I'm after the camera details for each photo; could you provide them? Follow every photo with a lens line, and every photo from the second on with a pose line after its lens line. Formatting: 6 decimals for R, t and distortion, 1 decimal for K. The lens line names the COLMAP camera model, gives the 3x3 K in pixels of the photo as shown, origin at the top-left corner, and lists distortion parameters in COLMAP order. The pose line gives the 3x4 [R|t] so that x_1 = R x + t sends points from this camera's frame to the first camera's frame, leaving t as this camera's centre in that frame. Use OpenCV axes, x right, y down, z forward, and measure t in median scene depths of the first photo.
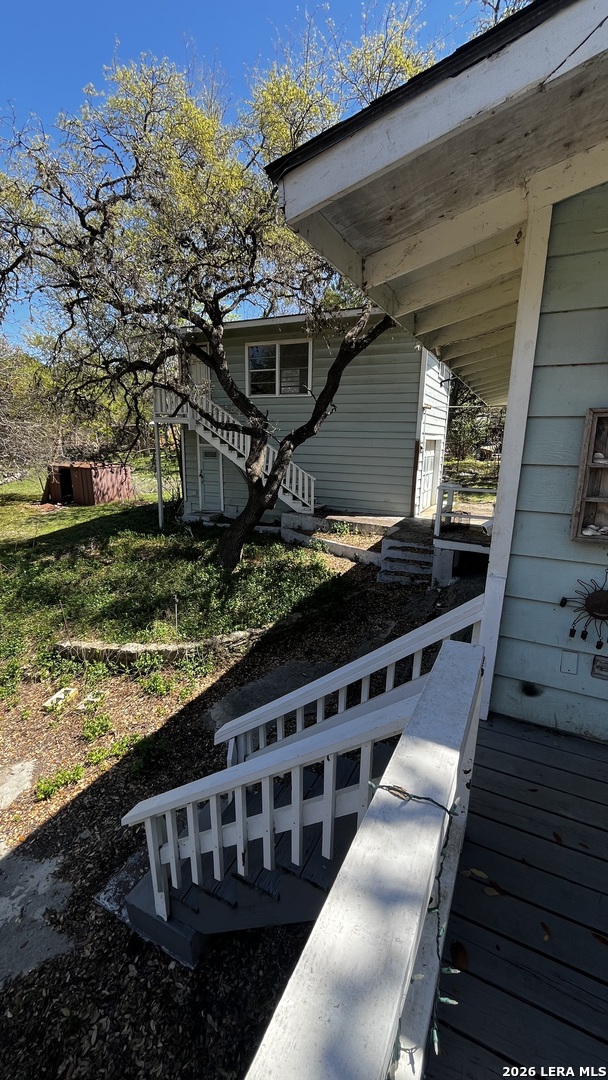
lens RADIAL K [[439.5, 0, 303.3], [0, 439.5, 539.4], [0, 0, 1]] dist [-0.004880, 0.000386]
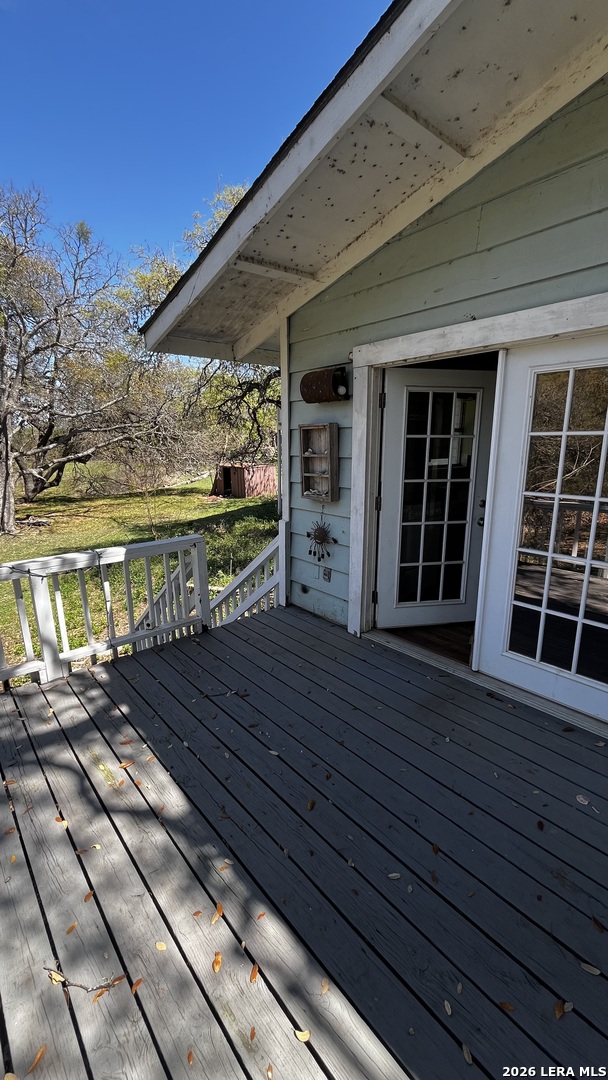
lens RADIAL K [[439.5, 0, 307.1], [0, 439.5, 541.7], [0, 0, 1]] dist [-0.004880, 0.000386]
pose [[0.926192, 0.067585, -0.370944, 0.163114], [-0.068075, 0.997611, 0.011789, 0.019731], [0.370855, 0.014333, 0.928580, -0.081954]]
